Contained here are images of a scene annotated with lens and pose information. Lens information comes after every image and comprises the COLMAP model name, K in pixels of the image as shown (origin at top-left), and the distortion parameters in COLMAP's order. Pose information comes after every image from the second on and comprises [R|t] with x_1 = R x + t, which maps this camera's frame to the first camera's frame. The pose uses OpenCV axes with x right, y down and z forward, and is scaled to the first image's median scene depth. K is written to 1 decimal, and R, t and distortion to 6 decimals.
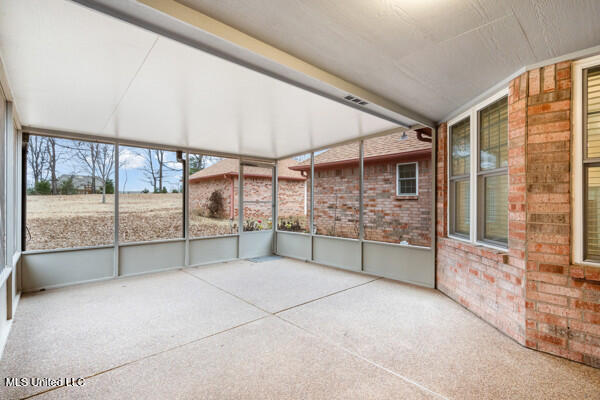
lens RADIAL K [[278.7, 0, 297.7], [0, 278.7, 201.0], [0, 0, 1]] dist [0.000529, 0.001347]
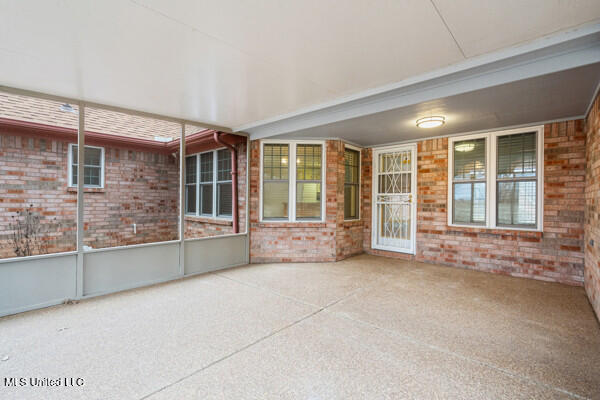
lens RADIAL K [[278.7, 0, 297.7], [0, 278.7, 199.8], [0, 0, 1]] dist [0.000529, 0.001347]
pose [[-0.095260, -0.001613, 0.995451, -0.433508], [-0.012497, 0.999922, 0.000425, 0.007470], [-0.995374, -0.012400, -0.095273, 0.474542]]
